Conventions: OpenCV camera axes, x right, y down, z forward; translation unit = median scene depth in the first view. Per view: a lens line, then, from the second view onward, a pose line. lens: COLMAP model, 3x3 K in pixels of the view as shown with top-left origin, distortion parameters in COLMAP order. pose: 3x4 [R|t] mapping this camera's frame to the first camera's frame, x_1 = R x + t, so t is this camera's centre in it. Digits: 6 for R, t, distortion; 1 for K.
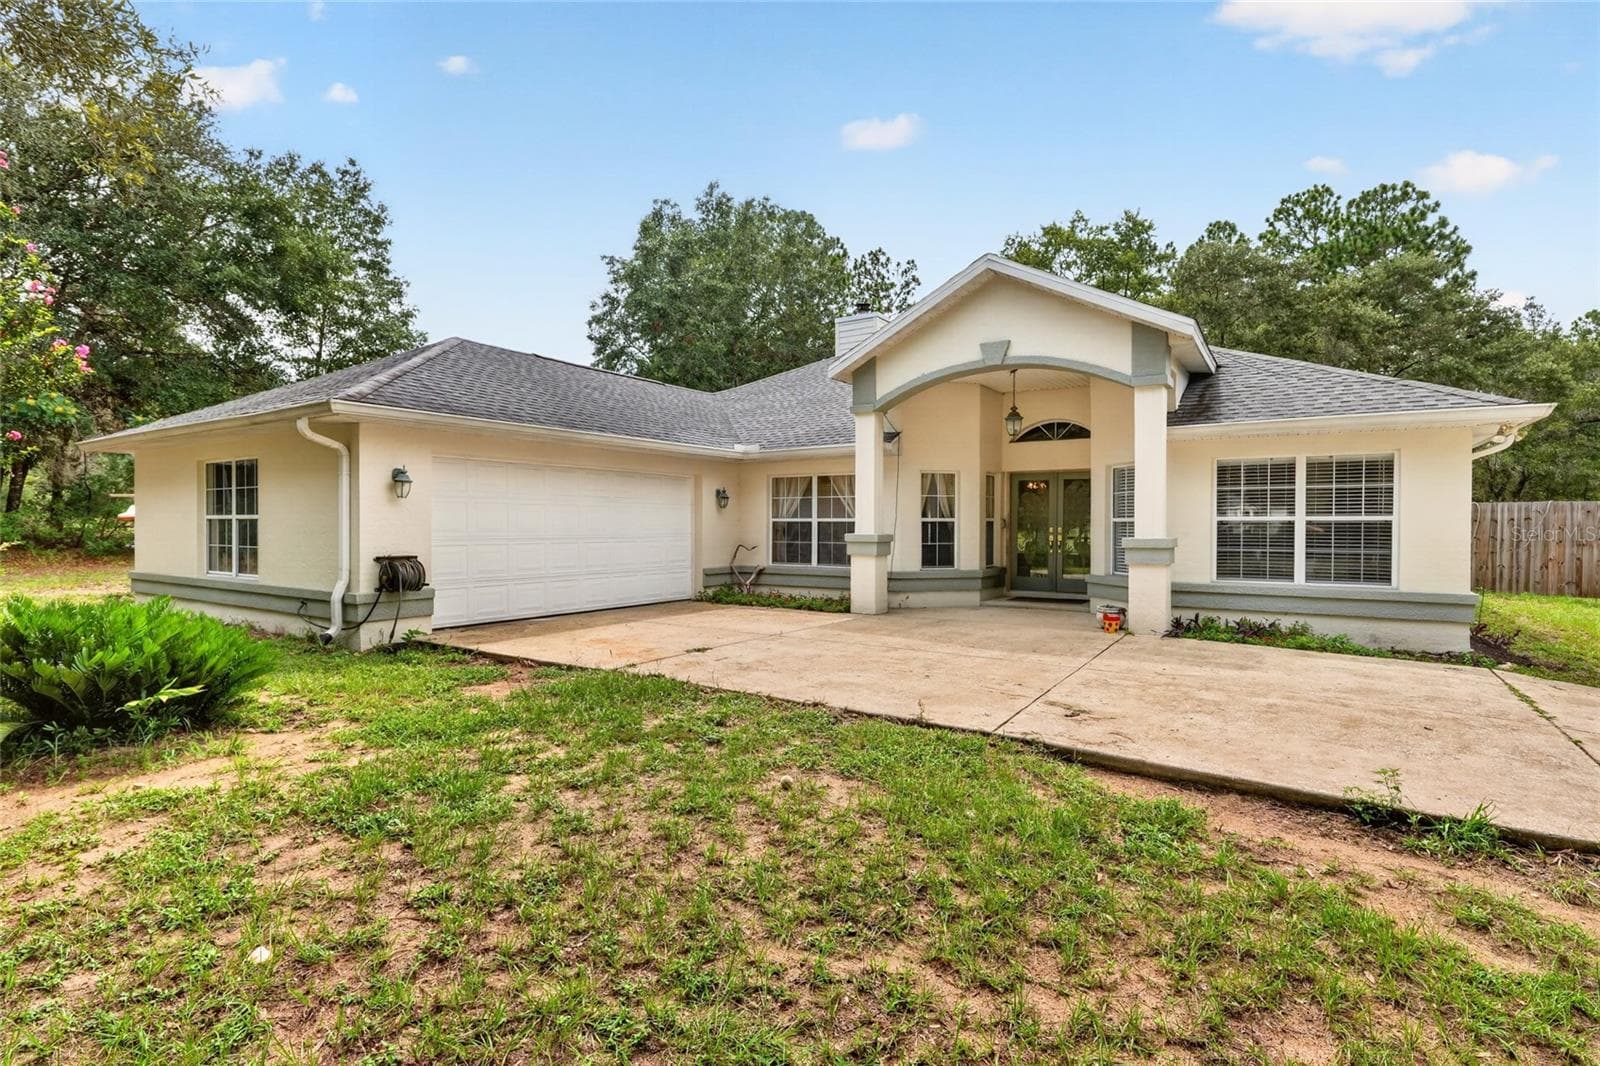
lens RADIAL K [[813.8, 0, 798.3], [0, 813.8, 540.1], [0, 0, 1]] dist [0.006199, -0.003214]
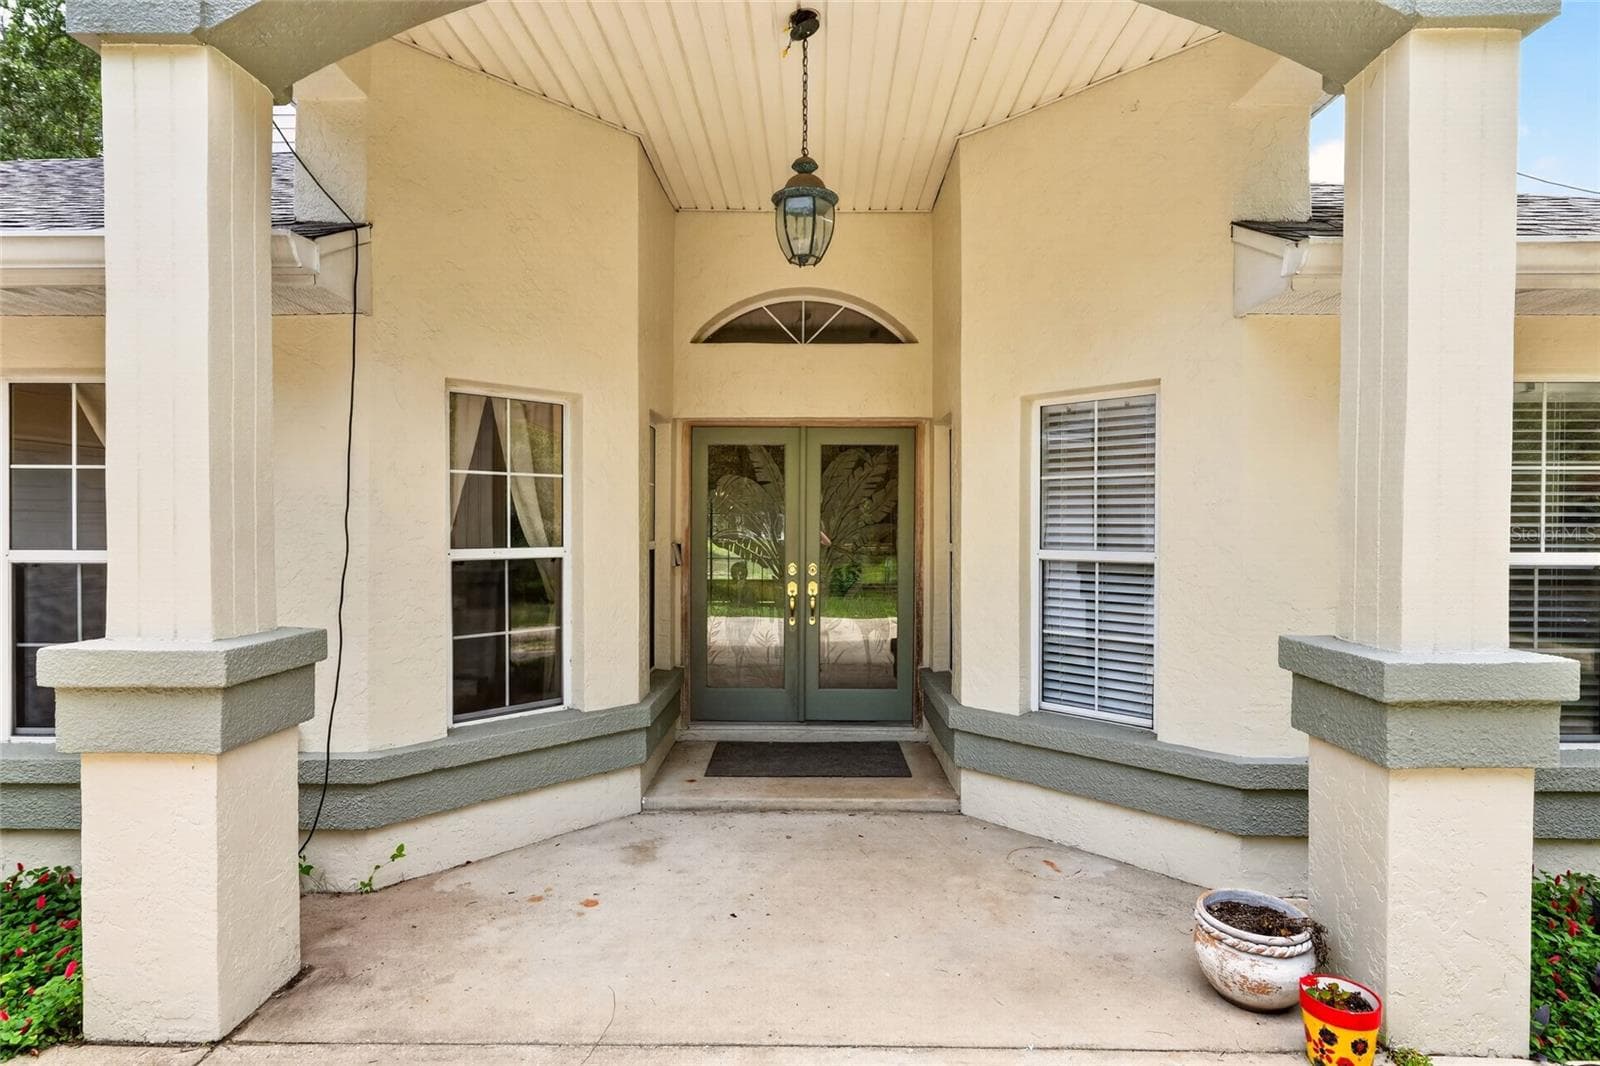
lens RADIAL K [[855.4, 0, 803.3], [0, 855.4, 537.5], [0, 0, 1]] dist [0.003449, 0.000309]
pose [[0.840283, -0.008598, 0.542080, 0.090685], [0.008158, 0.999962, 0.003215, -0.030107], [-0.542087, 0.001720, 0.840321, 0.662466]]
